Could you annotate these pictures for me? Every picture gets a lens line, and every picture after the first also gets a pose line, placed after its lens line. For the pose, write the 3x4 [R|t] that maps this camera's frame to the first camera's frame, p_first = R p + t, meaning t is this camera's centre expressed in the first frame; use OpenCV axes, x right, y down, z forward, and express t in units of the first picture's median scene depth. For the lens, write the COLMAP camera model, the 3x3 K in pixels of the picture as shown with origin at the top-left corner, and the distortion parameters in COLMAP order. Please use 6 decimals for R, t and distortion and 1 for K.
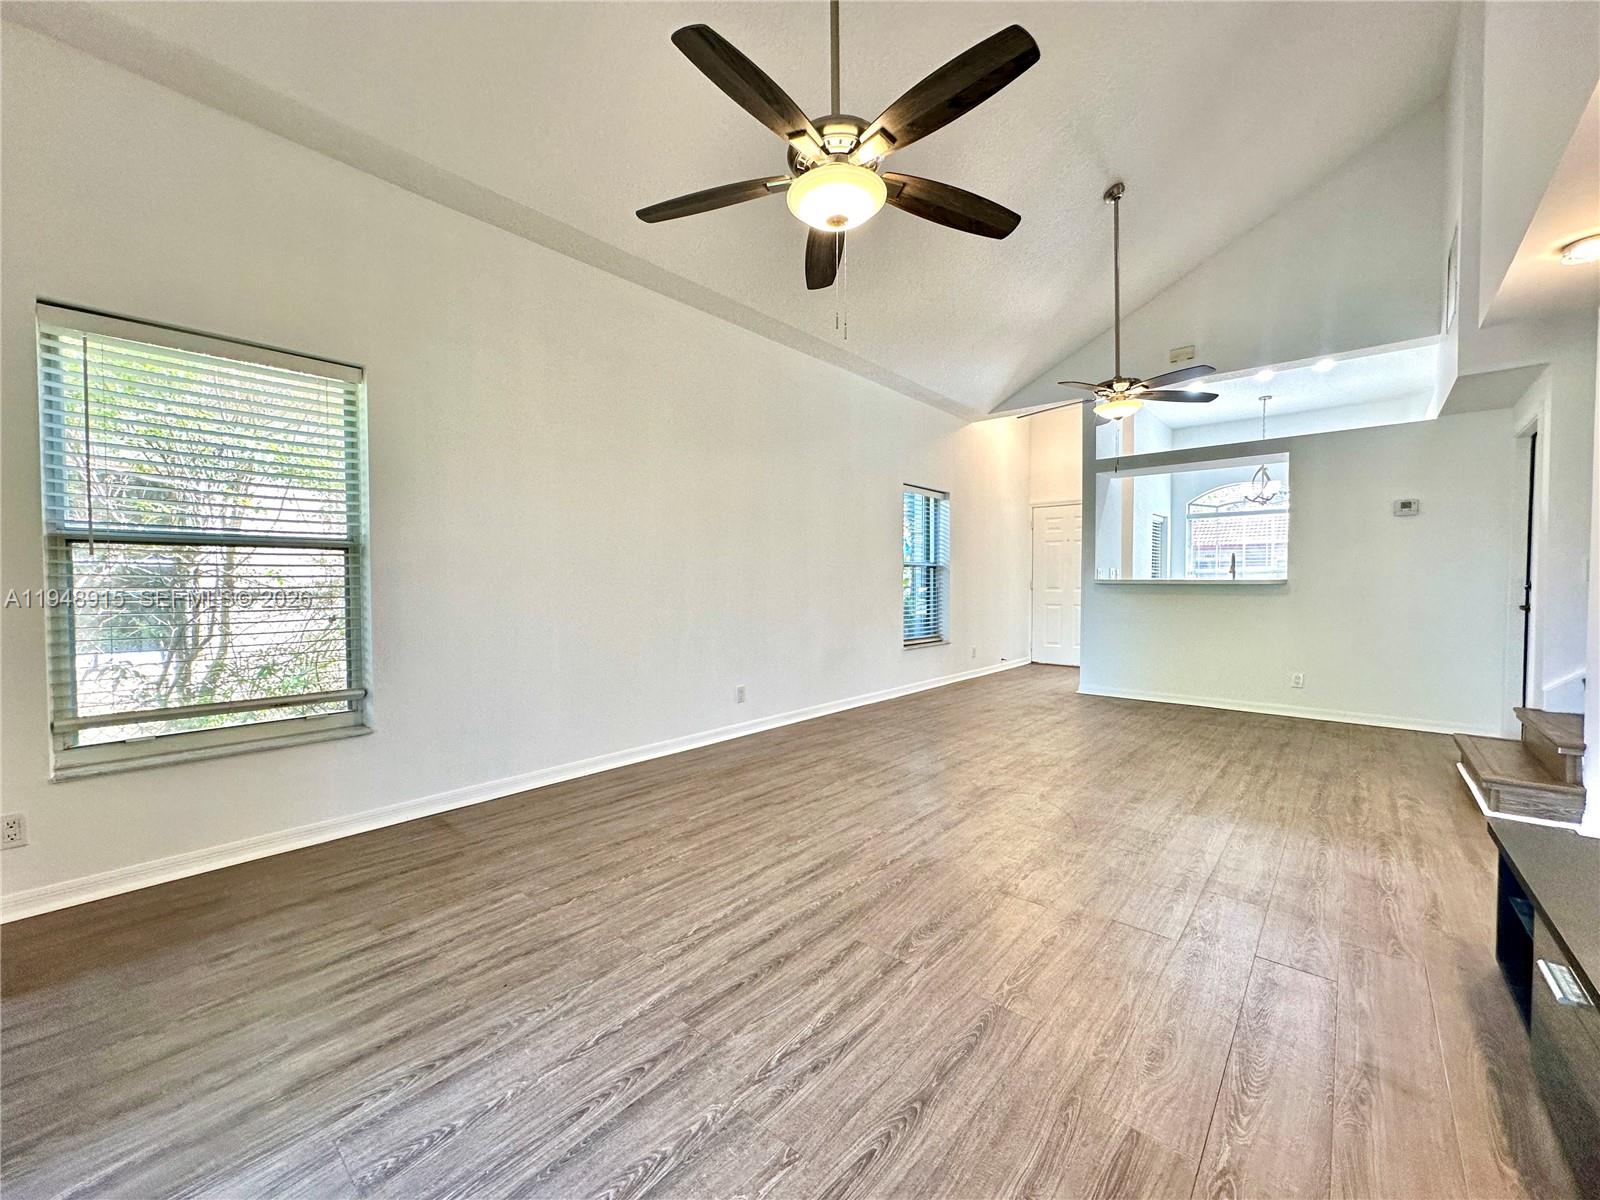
lens RADIAL K [[632.0, 0, 796.5], [0, 632.0, 603.4], [0, 0, 1]] dist [-0.002488, 0.000005]
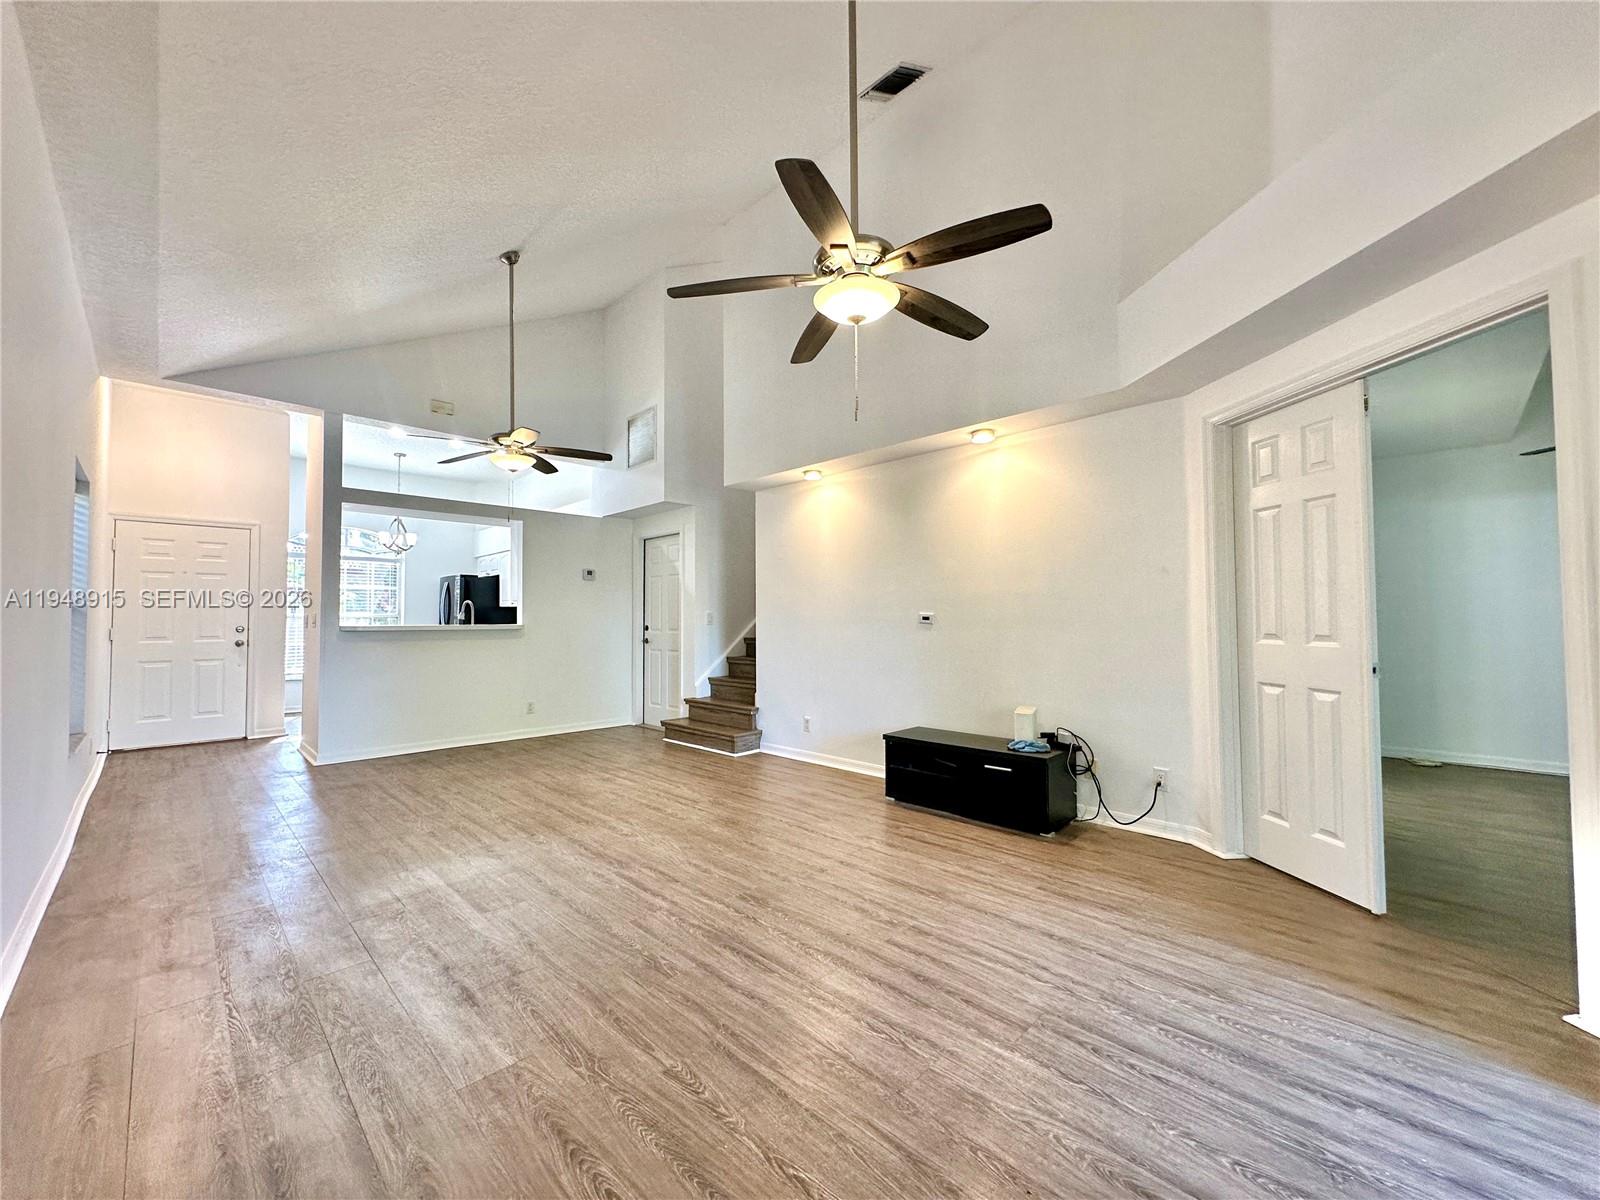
lens RADIAL K [[640.0, 0, 795.9], [0, 640.0, 596.9], [0, 0, 1]] dist [-0.000982, -0.000276]
pose [[0.067518, 0.039988, 0.996916, -1.067685], [0.039634, 0.998300, -0.042727, -0.047848], [-0.996931, 0.042397, 0.065819, 1.025806]]
